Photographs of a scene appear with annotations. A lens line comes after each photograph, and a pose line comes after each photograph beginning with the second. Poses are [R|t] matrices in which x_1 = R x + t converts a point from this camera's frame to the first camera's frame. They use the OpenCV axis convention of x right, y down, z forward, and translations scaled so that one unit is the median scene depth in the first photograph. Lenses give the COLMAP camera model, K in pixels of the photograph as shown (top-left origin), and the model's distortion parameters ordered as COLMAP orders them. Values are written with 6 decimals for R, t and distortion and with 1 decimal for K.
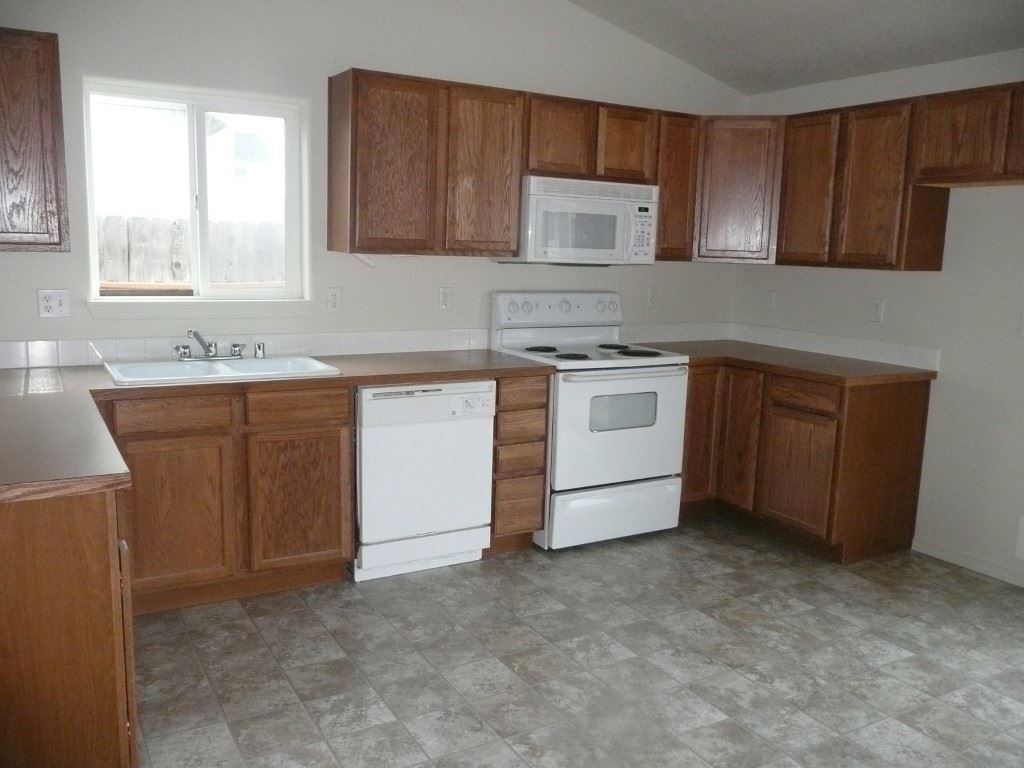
lens RADIAL K [[847.8, 0, 512.0], [0, 847.8, 384.0], [0, 0, 1]] dist [-0.004188, 0.000232]
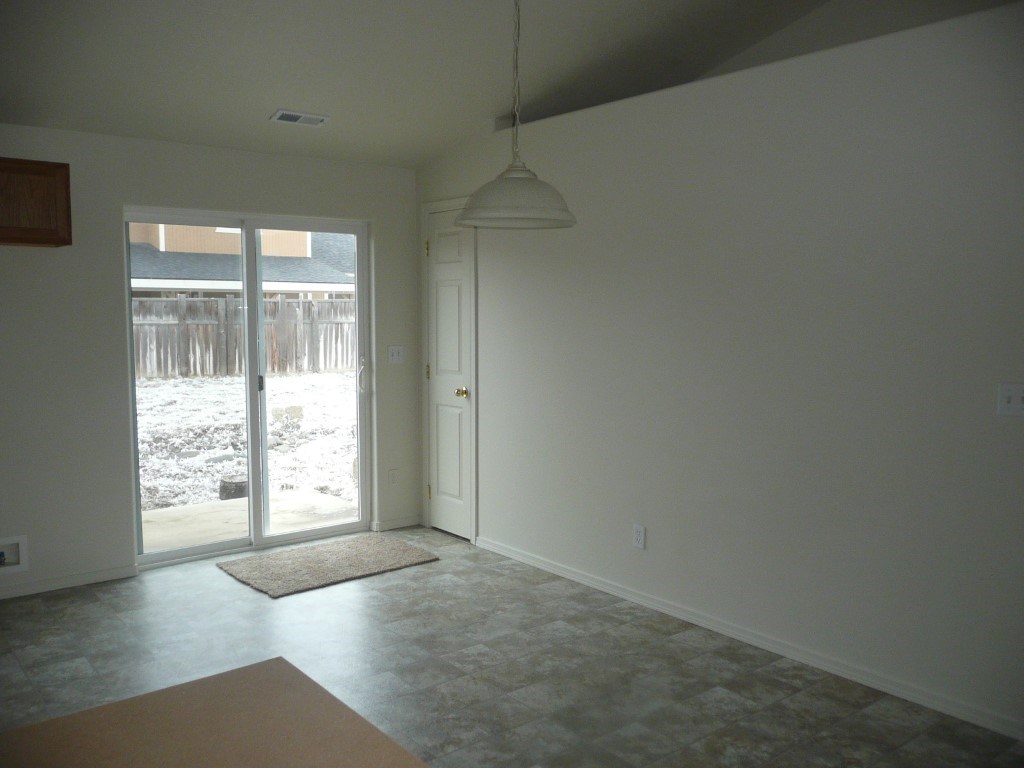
lens RADIAL K [[847.8, 0, 512.0], [0, 847.8, 384.0], [0, 0, 1]] dist [-0.004188, 0.000232]
pose [[-0.158747, -0.123303, 0.979590, -0.855052], [0.130151, 0.980899, 0.144559, -0.276021], [-0.978703, 0.150443, -0.139667, 1.322714]]
